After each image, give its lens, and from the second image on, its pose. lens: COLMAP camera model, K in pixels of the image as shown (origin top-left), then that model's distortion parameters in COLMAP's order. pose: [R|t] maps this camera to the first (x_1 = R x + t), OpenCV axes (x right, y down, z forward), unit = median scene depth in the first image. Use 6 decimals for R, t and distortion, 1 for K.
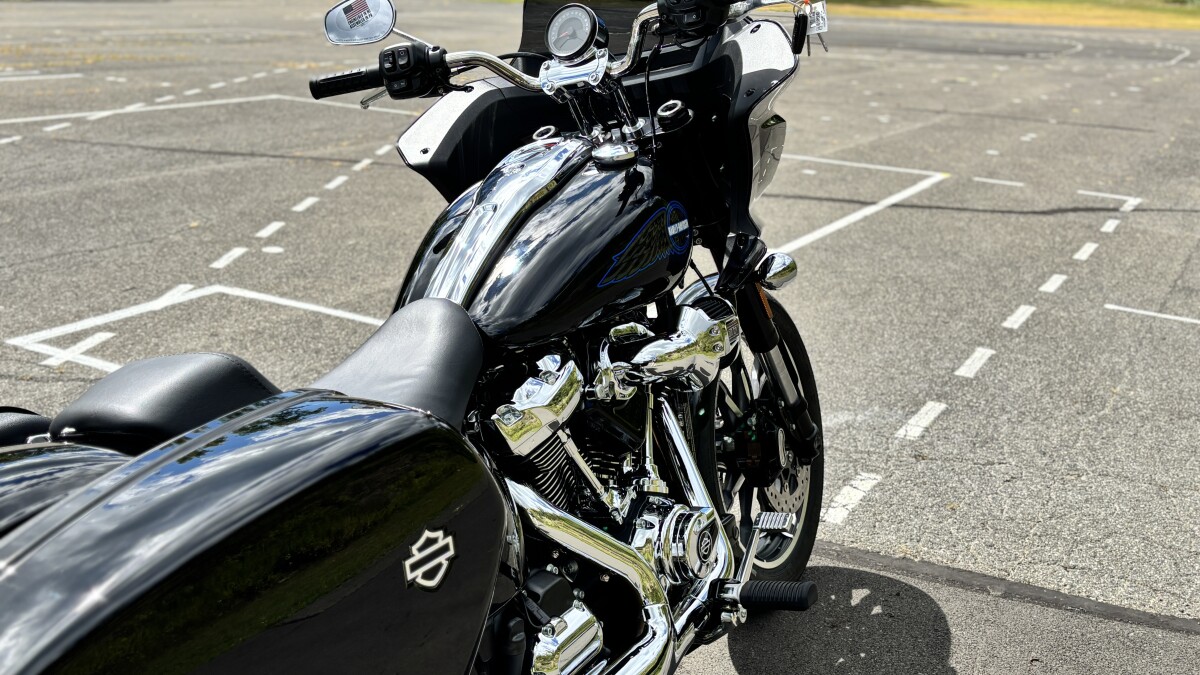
lens RADIAL K [[1166.4, 0, 600.0], [0, 1166.4, 337.5], [0, 0, 1]] dist [0.047984, -0.012443]
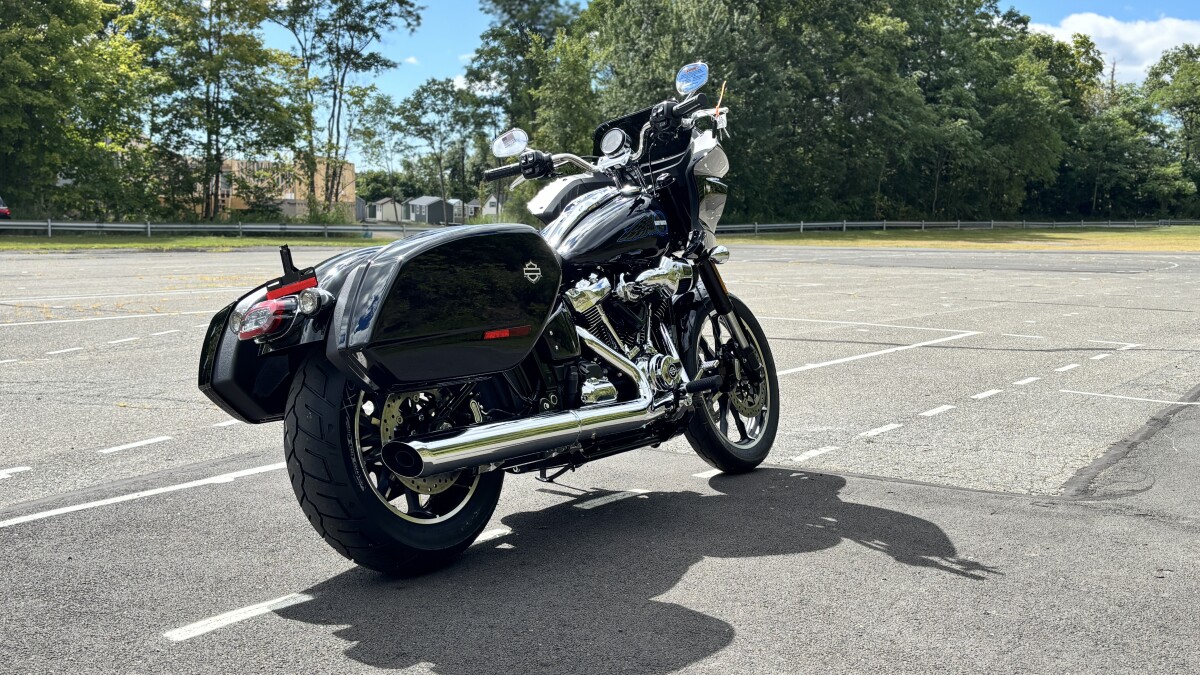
lens RADIAL K [[1230.9, 0, 600.0], [0, 1230.9, 337.5], [0, 0, 1]] dist [0.061675, -0.014095]
pose [[0.992914, -0.018444, -0.117399, 0.207918], [-0.008359, 0.974595, -0.223817, 0.576211], [0.118544, 0.223212, 0.967535, -1.043734]]
